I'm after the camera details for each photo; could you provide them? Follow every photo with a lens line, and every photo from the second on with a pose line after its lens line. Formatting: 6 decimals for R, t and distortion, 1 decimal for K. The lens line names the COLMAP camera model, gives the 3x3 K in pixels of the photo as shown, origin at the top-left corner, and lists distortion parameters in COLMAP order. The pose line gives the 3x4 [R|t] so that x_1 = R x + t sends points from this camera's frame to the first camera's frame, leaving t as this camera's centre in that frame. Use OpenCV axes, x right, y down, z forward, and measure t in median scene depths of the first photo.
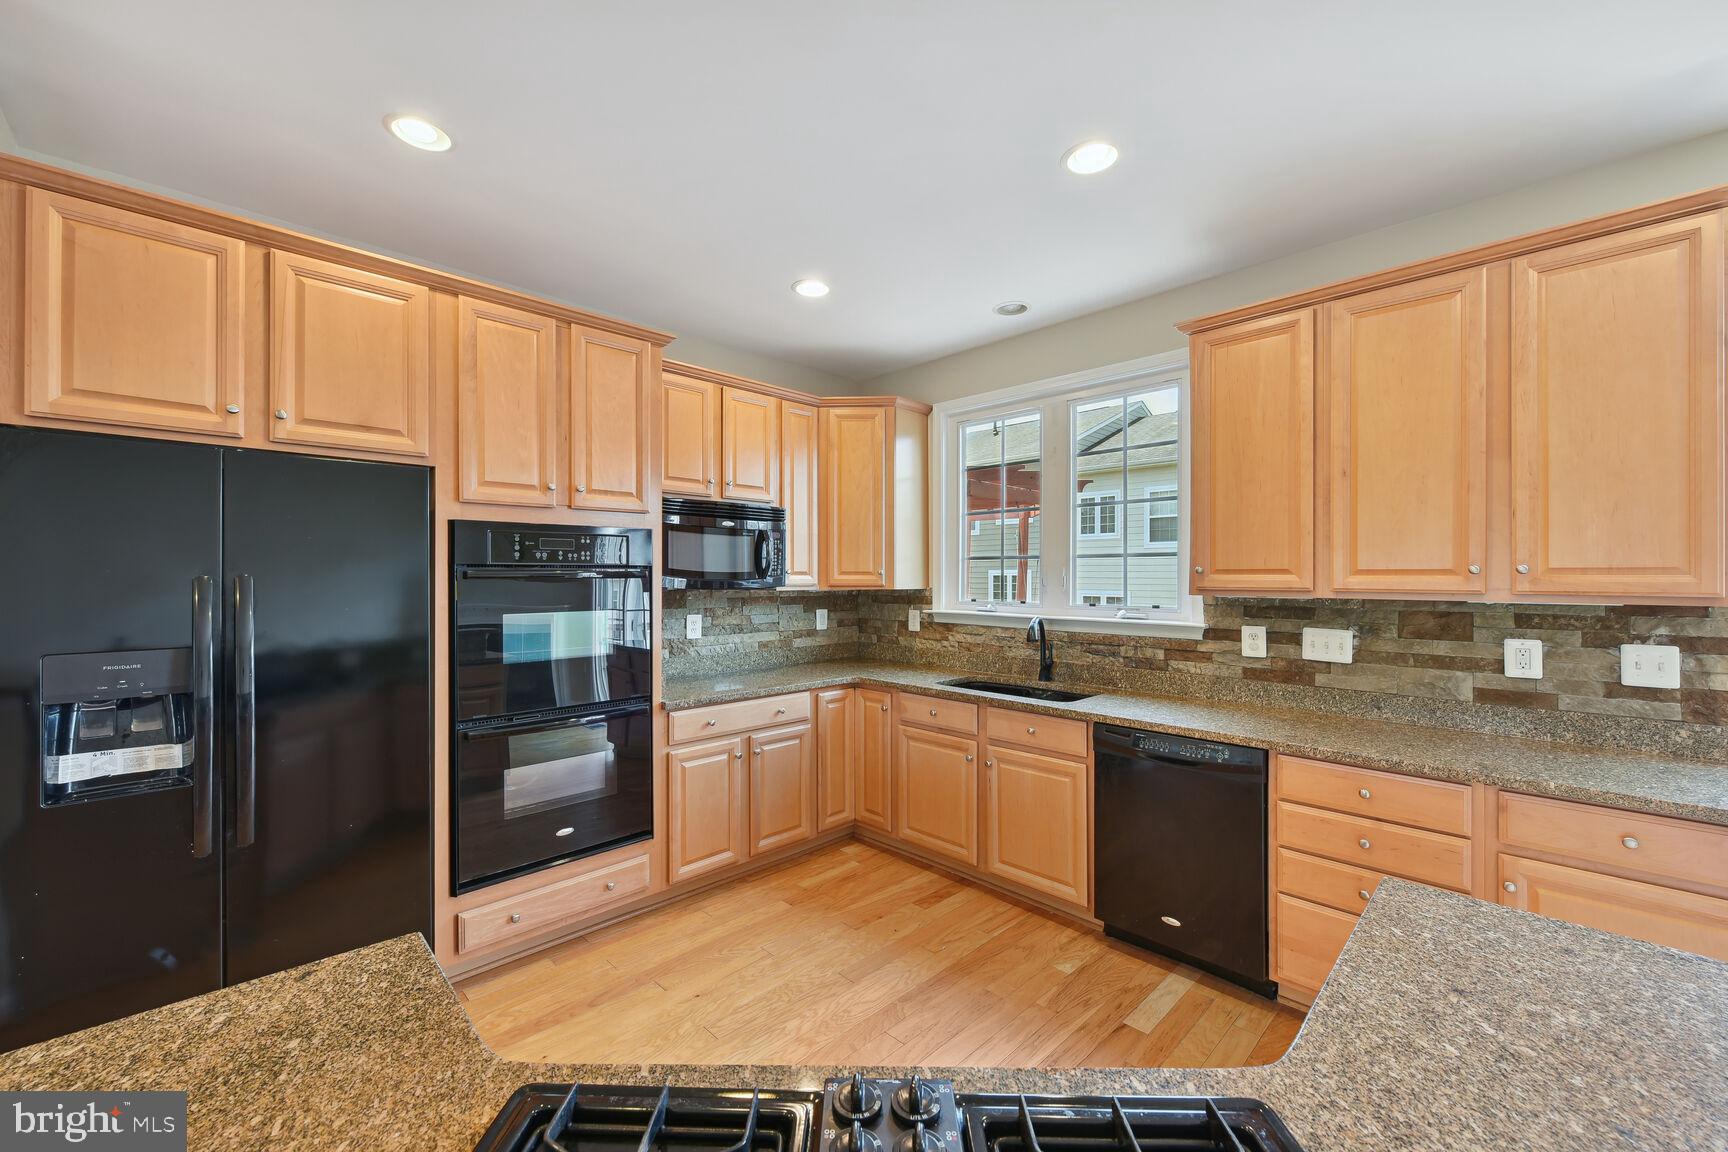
lens RADIAL K [[683.0, 0, 864.4], [0, 683.0, 573.5], [0, 0, 1]] dist [0.004150, -0.002421]
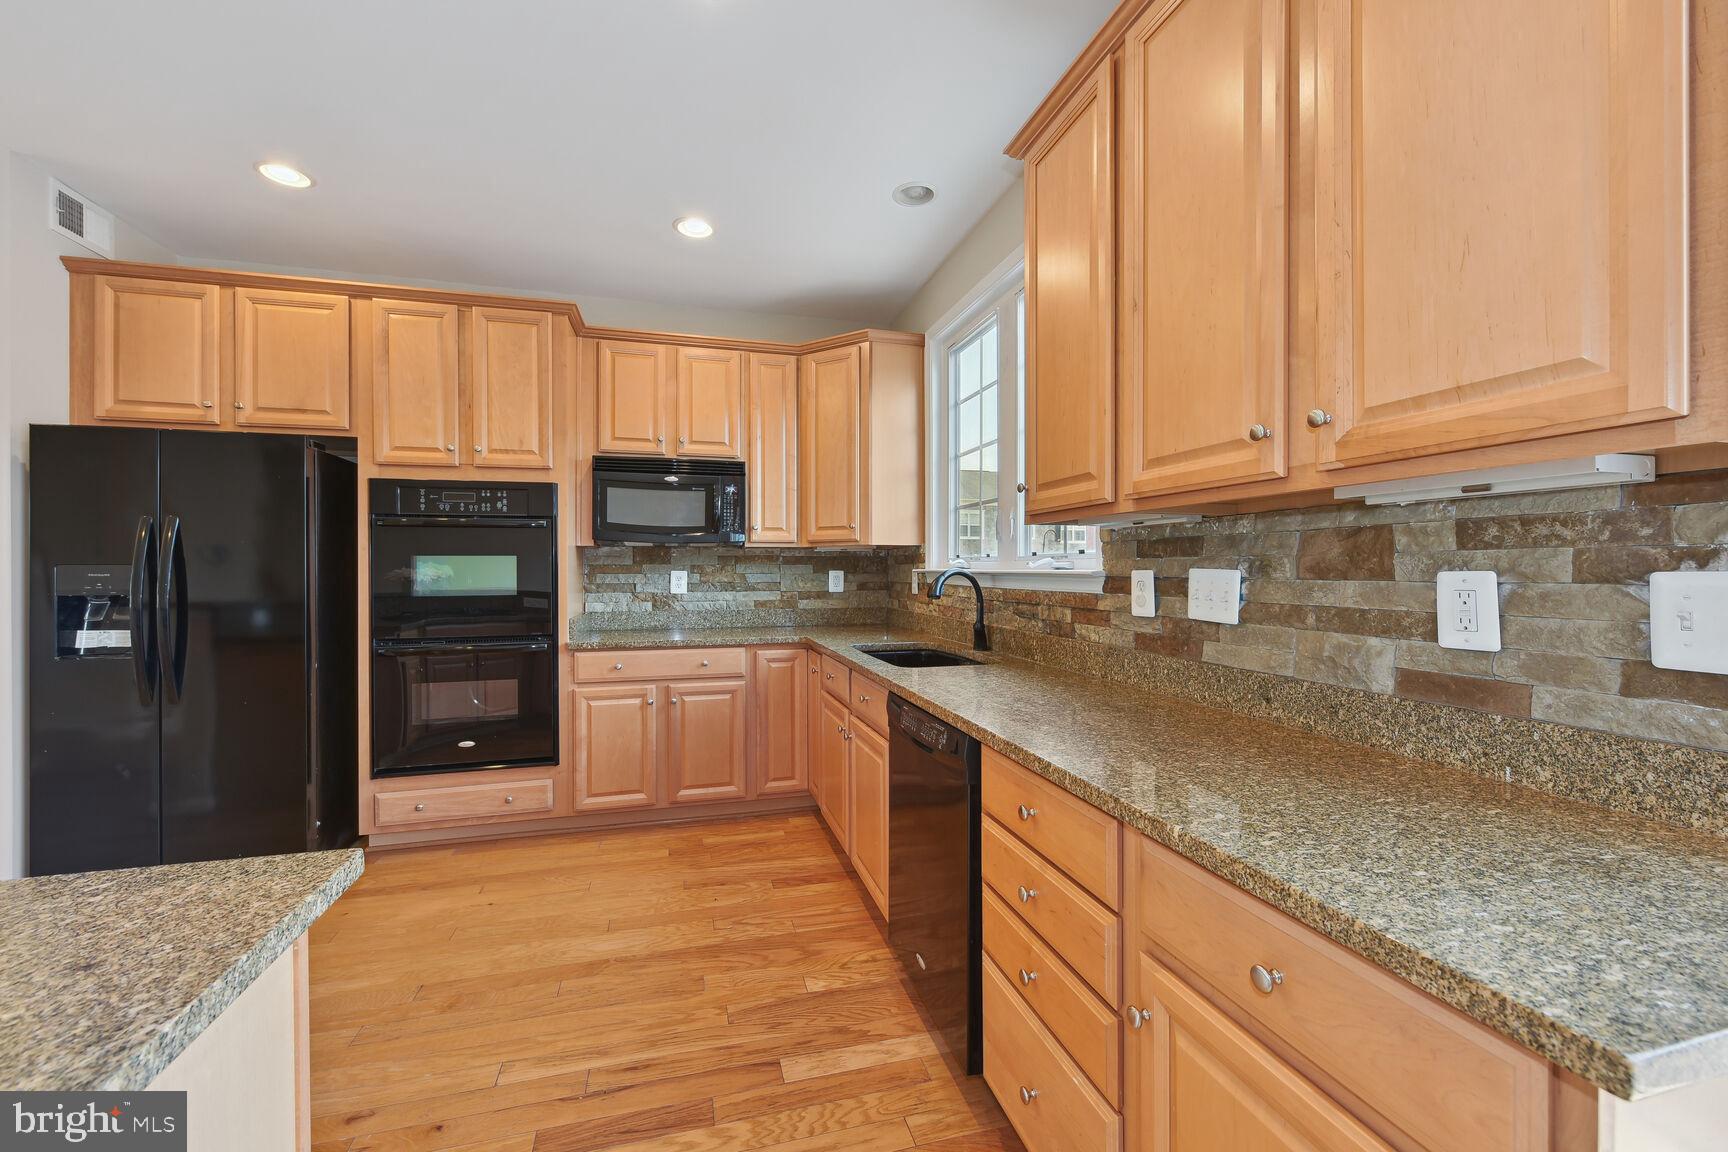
lens RADIAL K [[683.0, 0, 862.0], [0, 683.0, 567.1], [0, 0, 1]] dist [0.004150, -0.002421]
pose [[0.872530, -0.004439, -0.488540, 0.679019], [0.004871, 0.999988, -0.000387, 0.075308], [0.488536, -0.002042, 0.872541, 0.294804]]
